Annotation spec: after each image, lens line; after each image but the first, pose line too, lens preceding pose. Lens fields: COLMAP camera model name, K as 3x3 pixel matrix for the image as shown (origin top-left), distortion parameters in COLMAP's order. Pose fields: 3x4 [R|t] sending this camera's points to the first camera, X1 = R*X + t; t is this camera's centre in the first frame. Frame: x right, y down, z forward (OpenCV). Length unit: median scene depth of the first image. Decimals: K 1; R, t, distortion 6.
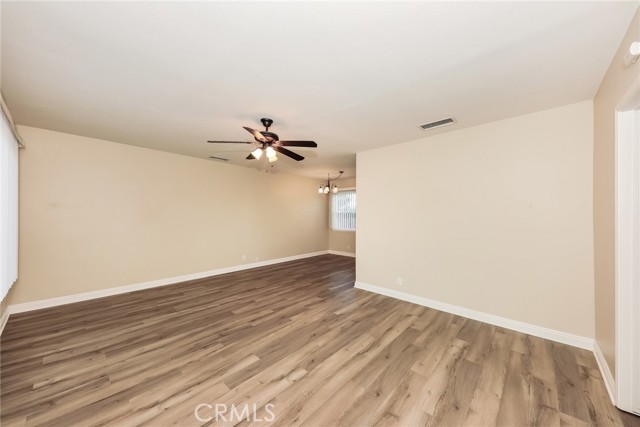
lens RADIAL K [[226.0, 0, 320.7], [0, 226.0, 214.0], [0, 0, 1]] dist [0.087385, -0.027994]
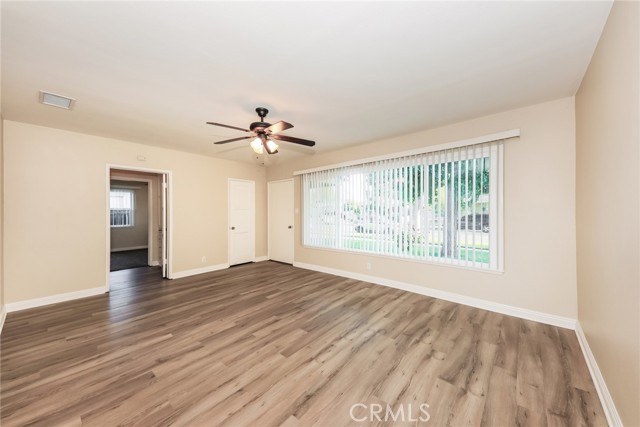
lens RADIAL K [[226.0, 0, 320.7], [0, 226.0, 214.0], [0, 0, 1]] dist [0.087385, -0.027994]
pose [[-0.999682, -0.000144, -0.025235, -0.443061], [-0.000177, 0.999999, 0.001304, 0.025314], [0.025235, 0.001308, -0.999681, 1.917456]]
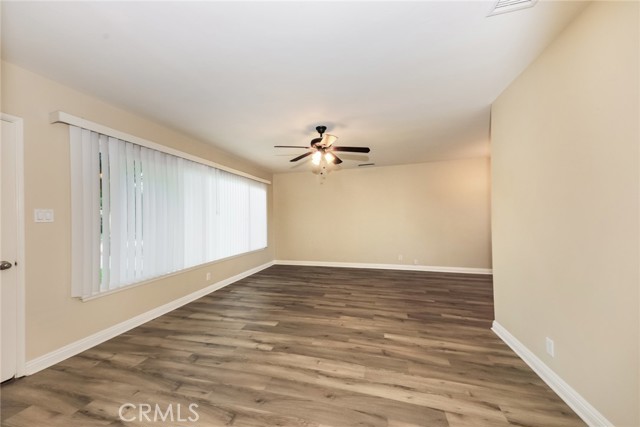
lens RADIAL K [[226.0, 0, 320.7], [0, 226.0, 214.0], [0, 0, 1]] dist [0.087385, -0.027994]
pose [[0.462288, -0.031792, -0.886160, 0.712792], [0.023766, 0.999442, -0.023458, 0.039011], [0.886411, -0.010216, 0.462786, 0.475191]]
